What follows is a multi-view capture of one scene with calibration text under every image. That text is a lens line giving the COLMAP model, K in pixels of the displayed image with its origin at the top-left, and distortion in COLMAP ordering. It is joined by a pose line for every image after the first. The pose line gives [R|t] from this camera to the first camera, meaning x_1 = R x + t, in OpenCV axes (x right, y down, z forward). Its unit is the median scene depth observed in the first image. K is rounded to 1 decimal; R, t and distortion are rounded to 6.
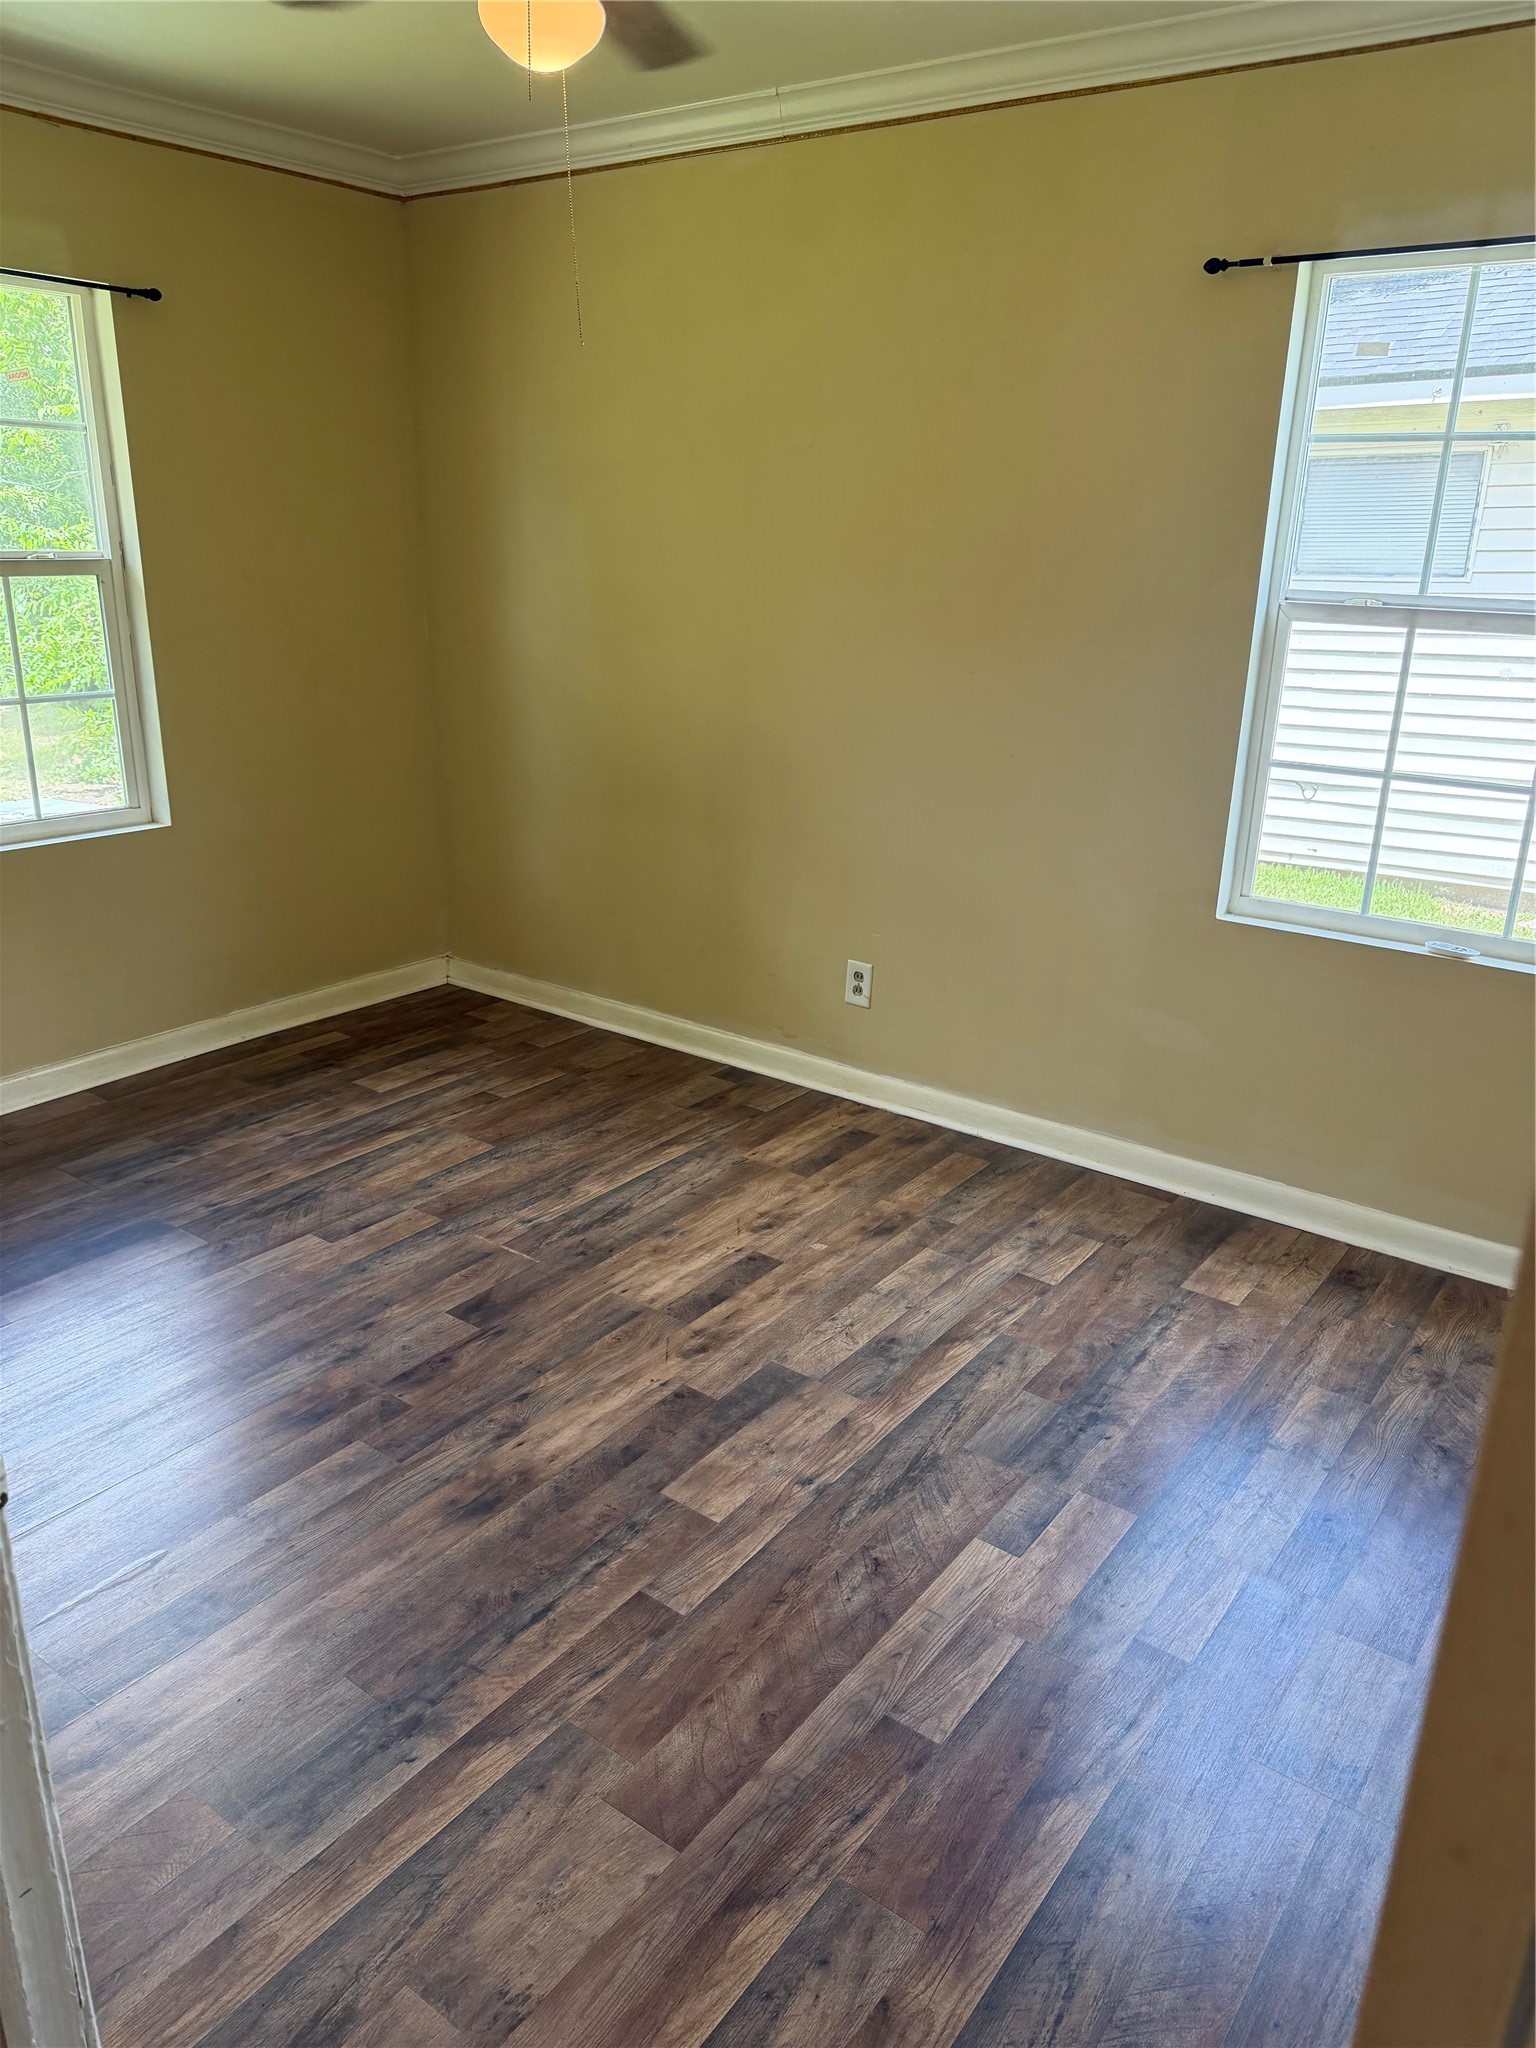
lens RADIAL K [[1429.8, 0, 766.3], [0, 1429.8, 1023.1], [0, 0, 1]] dist [0.008554, 0.000005]
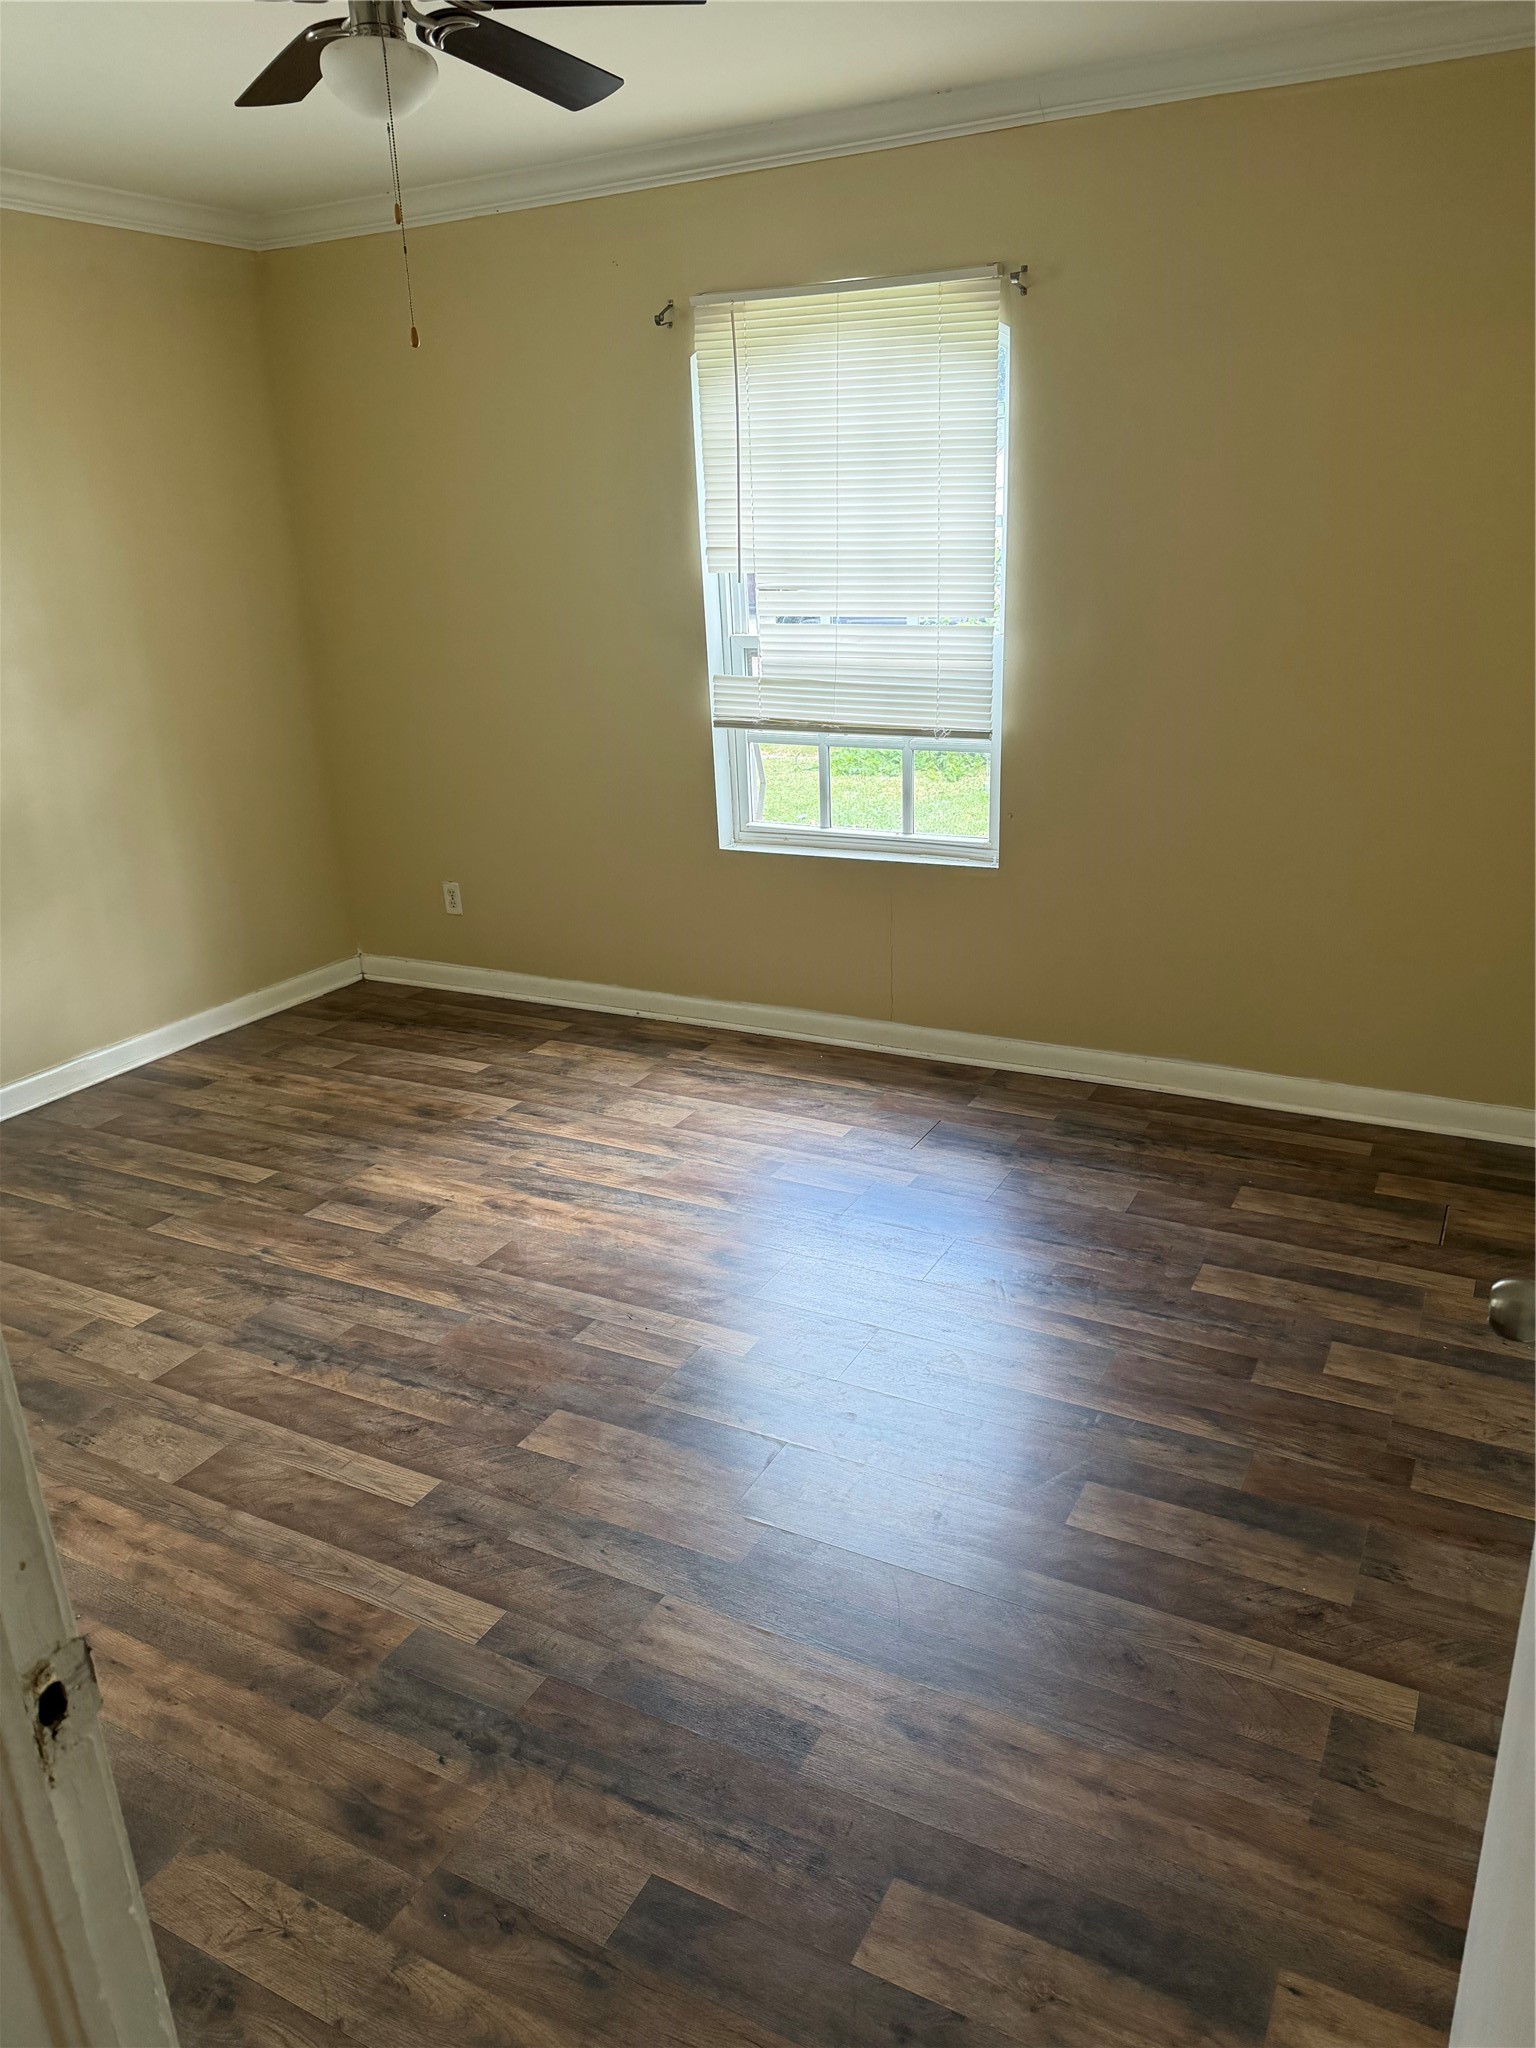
lens RADIAL K [[1429.8, 0, 768.8], [0, 1429.8, 1020.0], [0, 0, 1]] dist [0.008554, 0.000005]
pose [[0.160221, 0.265129, -0.950808, 0.508225], [-0.312976, 0.927195, 0.205805, -0.206623], [0.936149, 0.264606, 0.231535, 0.699522]]
